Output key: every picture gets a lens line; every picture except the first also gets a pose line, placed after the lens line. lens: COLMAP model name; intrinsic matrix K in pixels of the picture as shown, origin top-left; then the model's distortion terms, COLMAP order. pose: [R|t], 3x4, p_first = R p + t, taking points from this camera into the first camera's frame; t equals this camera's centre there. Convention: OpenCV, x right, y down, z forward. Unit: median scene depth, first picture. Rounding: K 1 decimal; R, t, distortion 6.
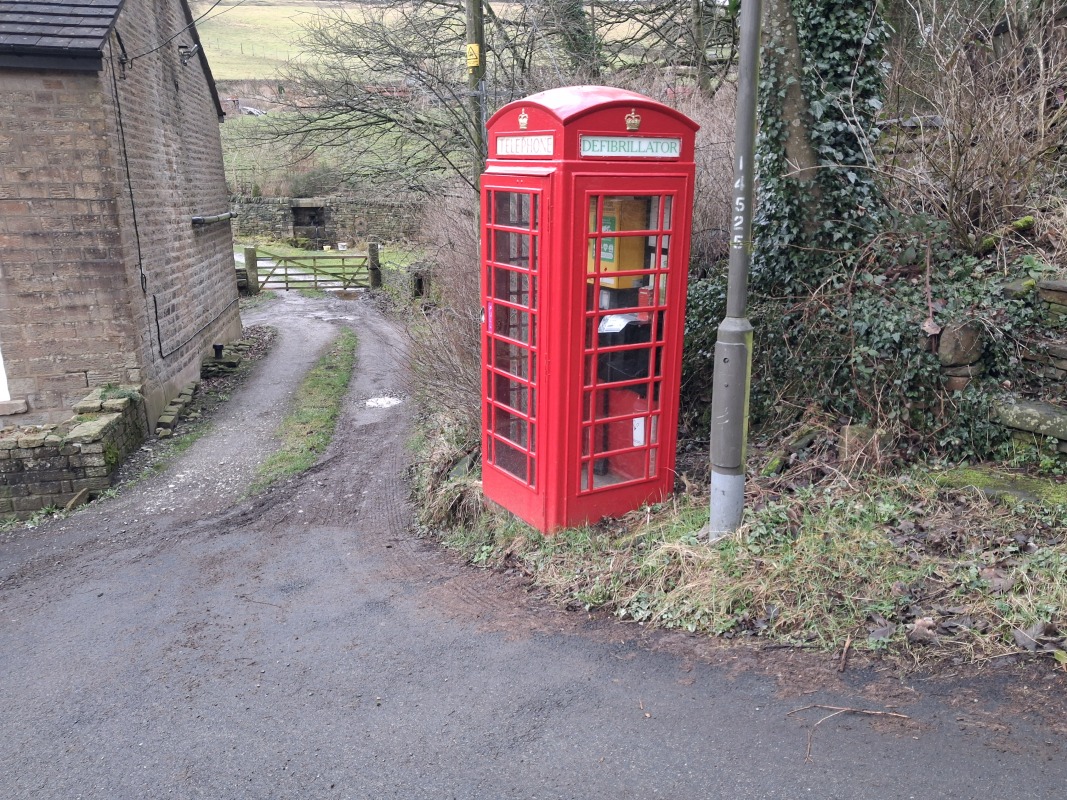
lens RADIAL K [[824.2, 0, 533.5], [0, 824.2, 400.0], [0, 0, 1]] dist [-0.002536, -0.007503]
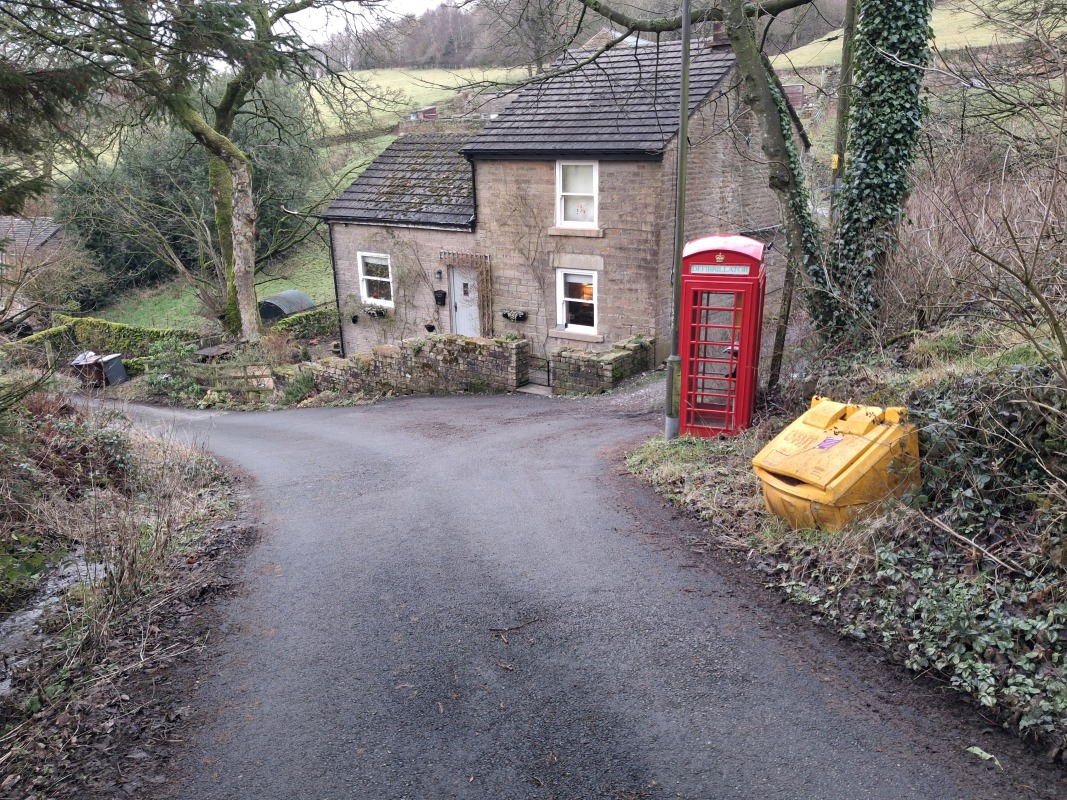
lens RADIAL K [[832.6, 0, 533.5], [0, 832.6, 400.0], [0, 0, 1]] dist [-0.004114, -0.001209]
pose [[0.658738, 0.214984, -0.721003, 1.311454], [-0.174345, 0.975840, 0.131682, -0.156480], [0.731893, 0.038960, 0.680304, -0.762261]]
